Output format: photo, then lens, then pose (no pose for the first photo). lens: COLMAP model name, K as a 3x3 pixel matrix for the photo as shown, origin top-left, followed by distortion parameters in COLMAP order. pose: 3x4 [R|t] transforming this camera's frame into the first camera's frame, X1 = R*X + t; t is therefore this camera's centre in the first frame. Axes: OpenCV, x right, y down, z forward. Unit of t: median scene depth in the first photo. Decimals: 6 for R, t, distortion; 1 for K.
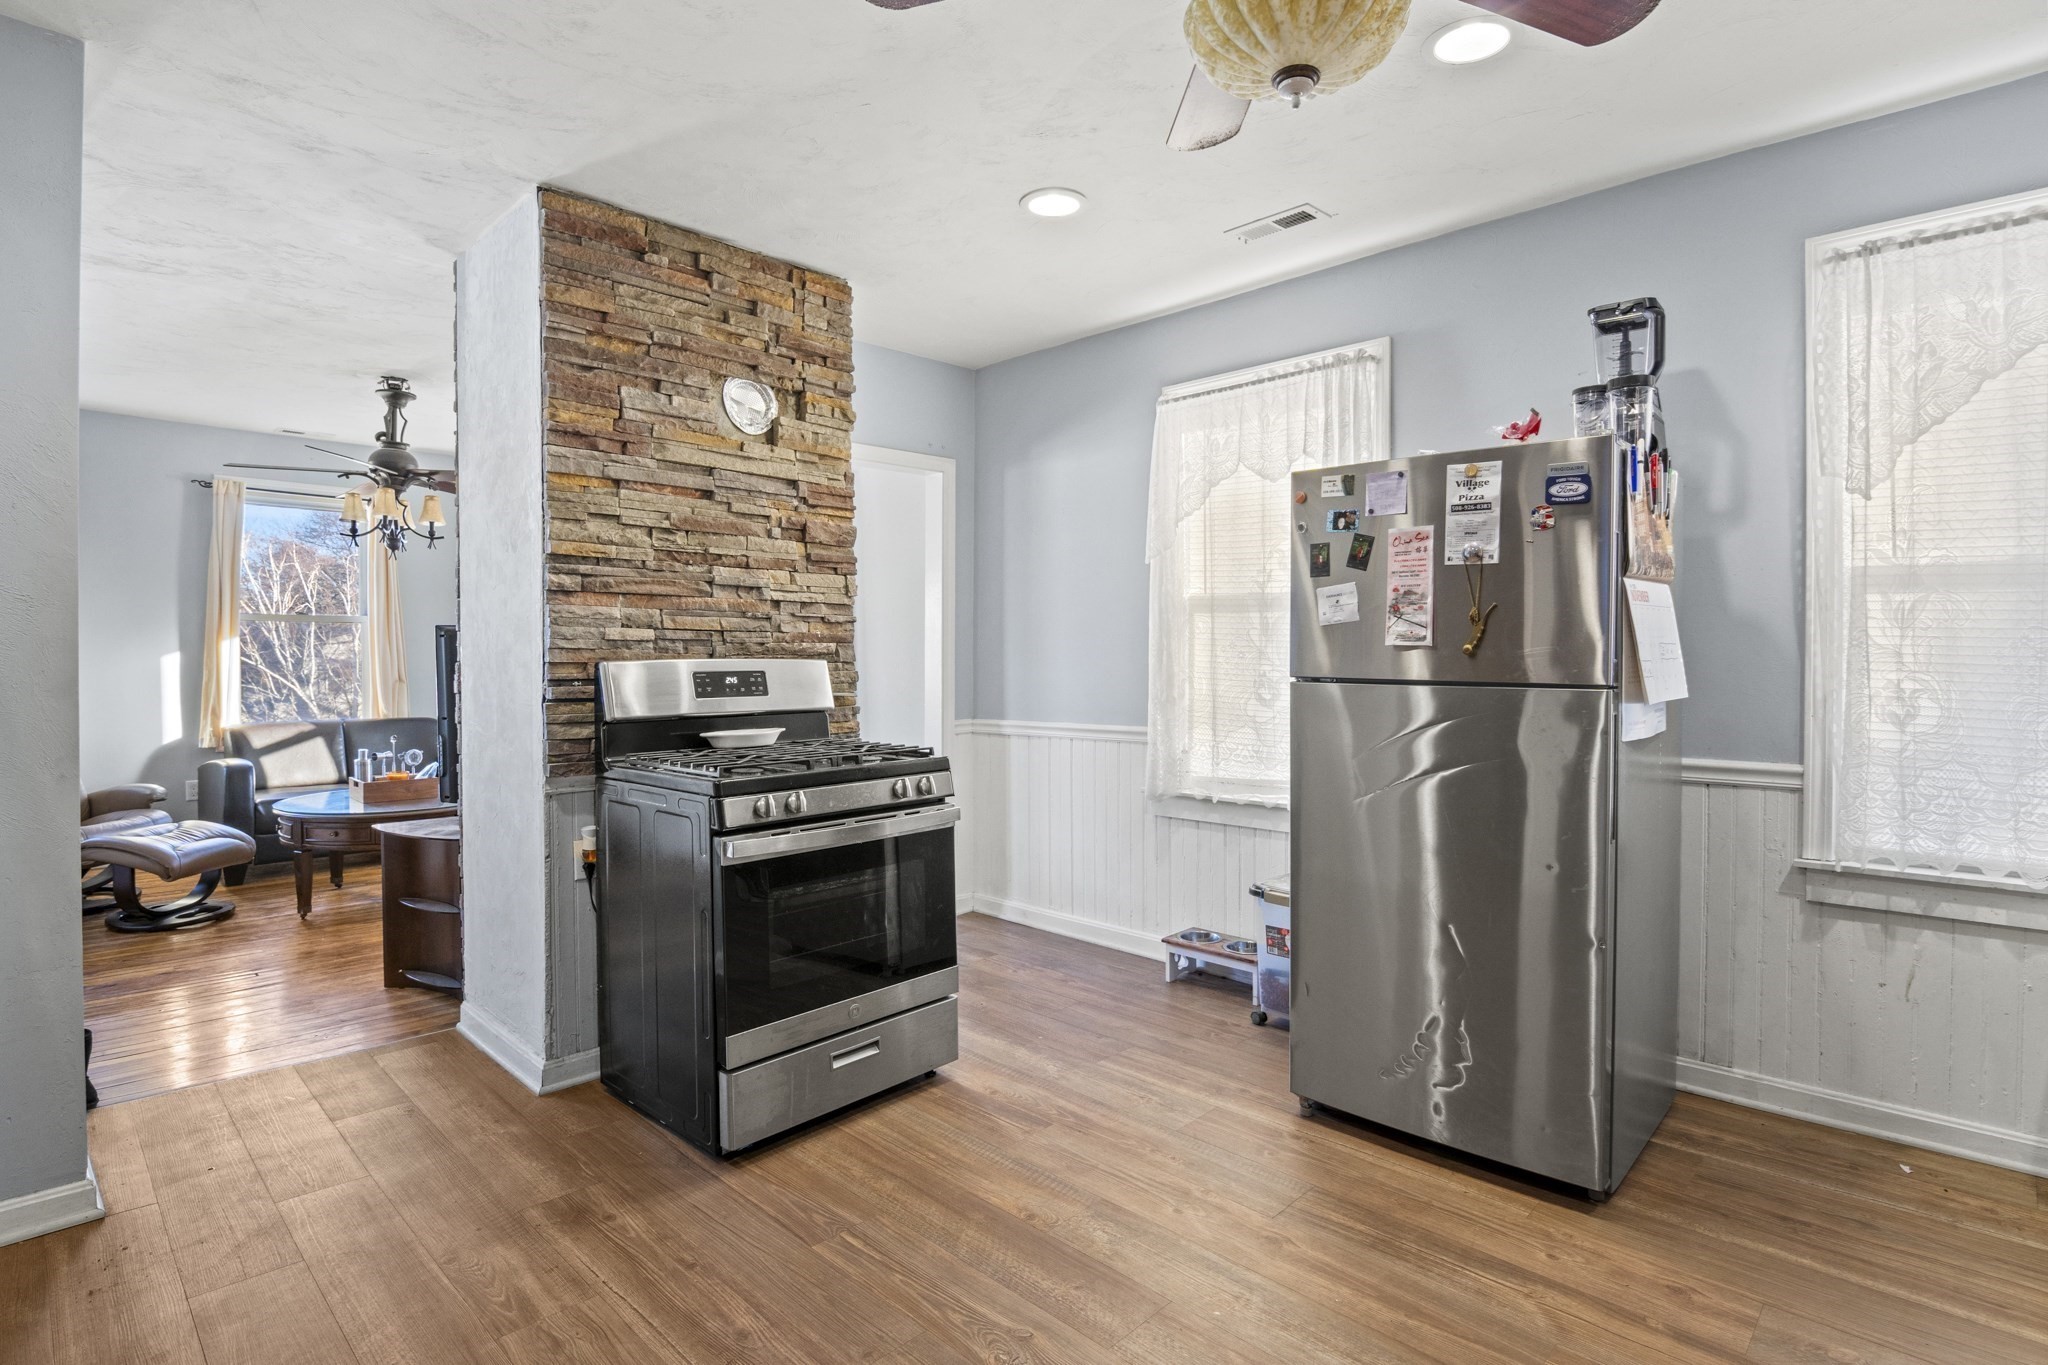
lens RADIAL K [[1014.8, 0, 1032.6], [0, 1014.8, 661.6], [0, 0, 1]] dist [-0.016776, -0.001093]
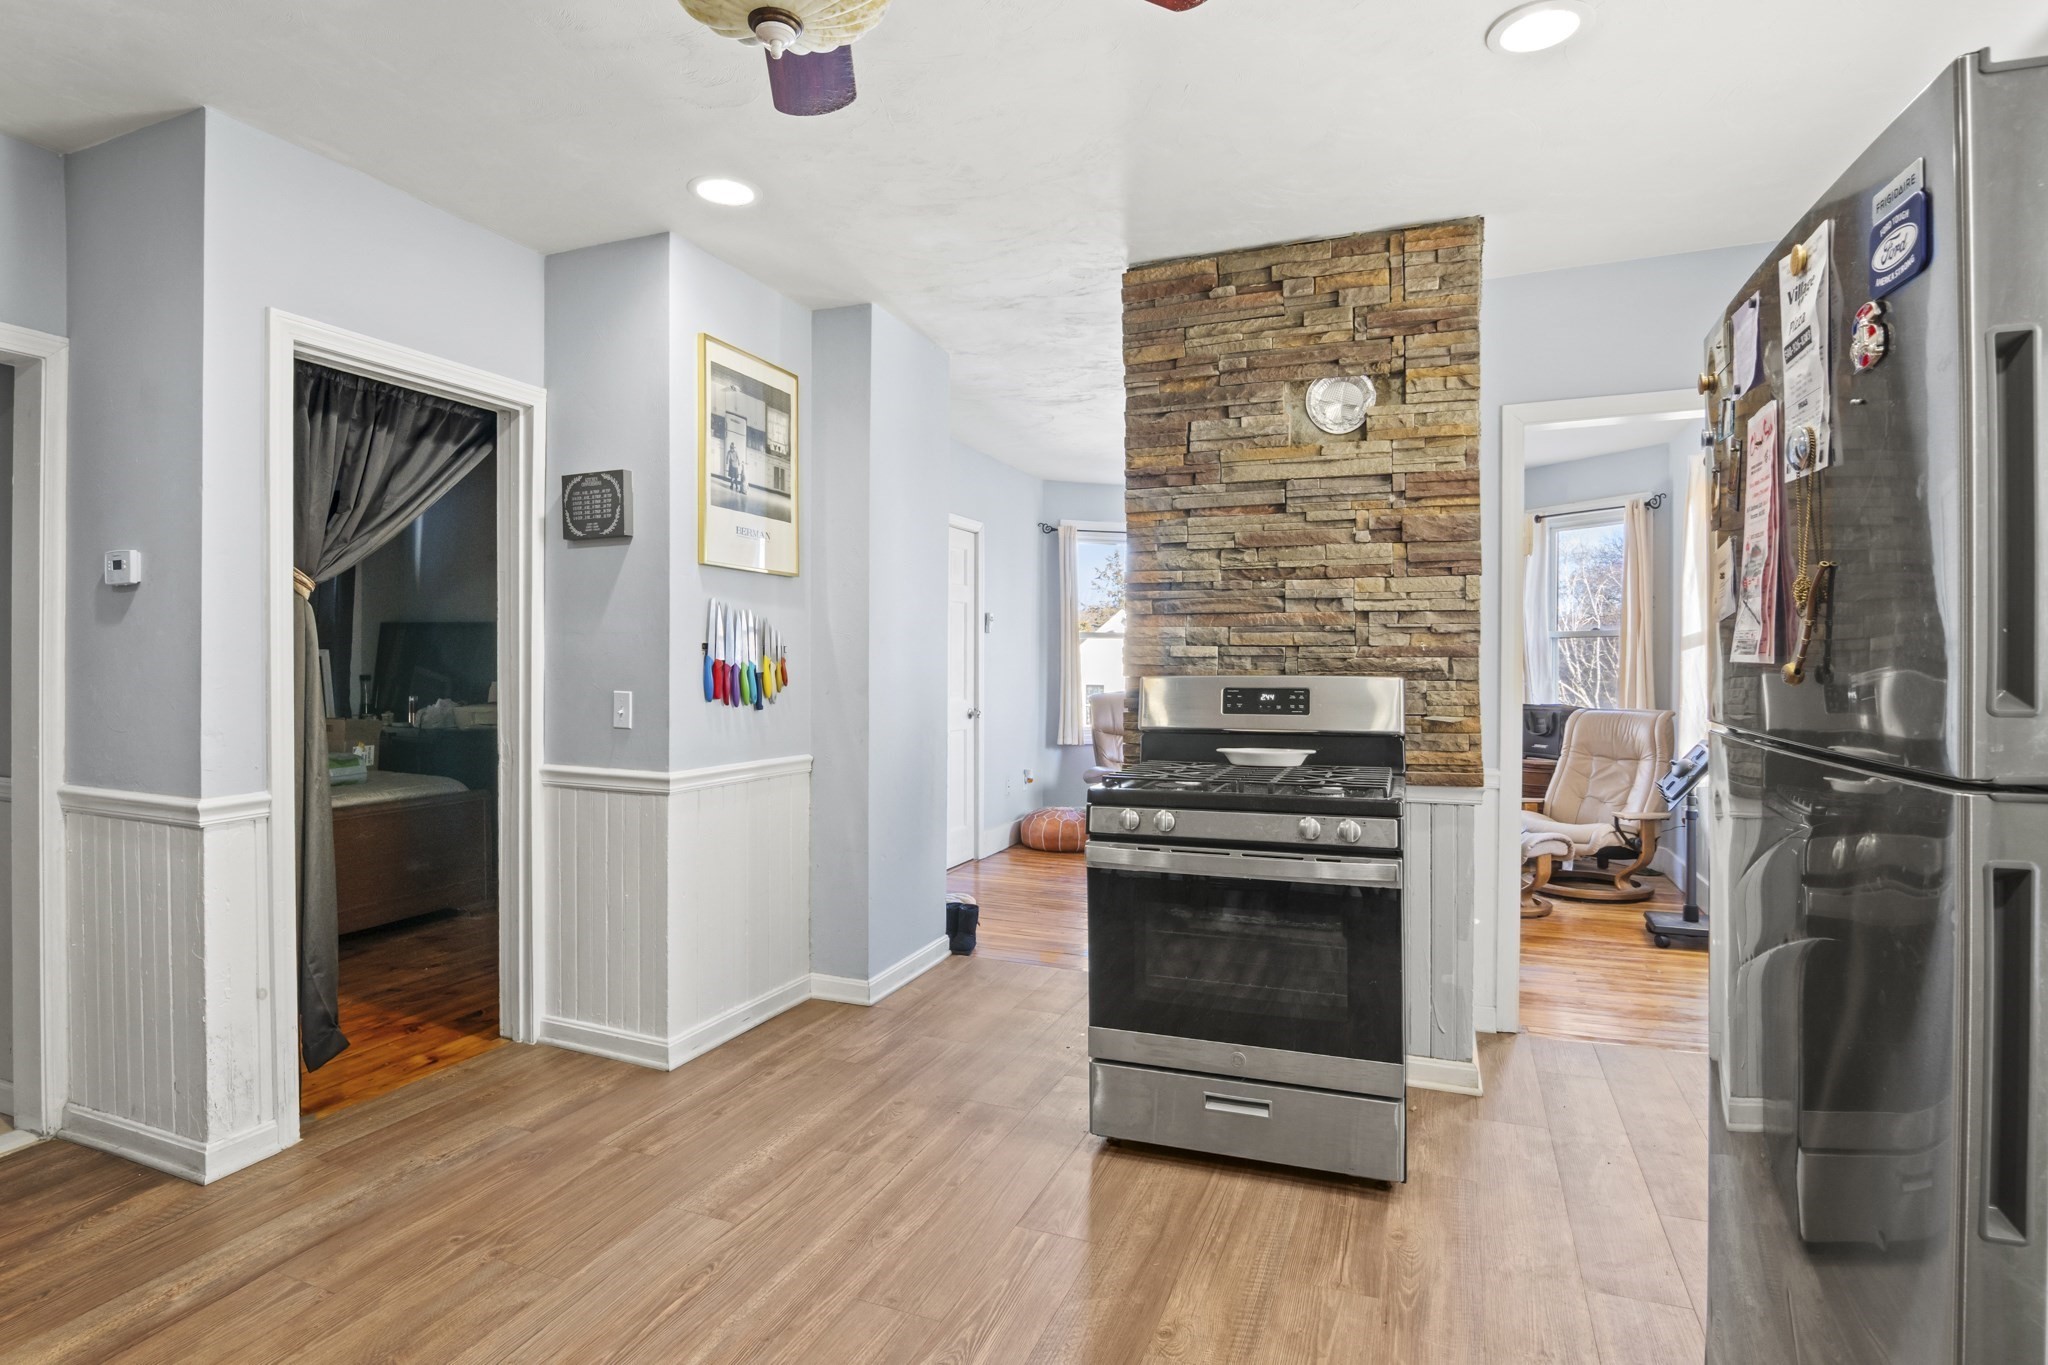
lens RADIAL K [[1055.8, 0, 1022.1], [0, 1055.8, 671.8], [0, 0, 1]] dist [-0.014921, -0.002301]
pose [[0.372879, 0.006486, -0.927857, 0.549661], [-0.006436, 0.999970, 0.004404, -0.008903], [0.927858, 0.004330, 0.372909, 0.395099]]
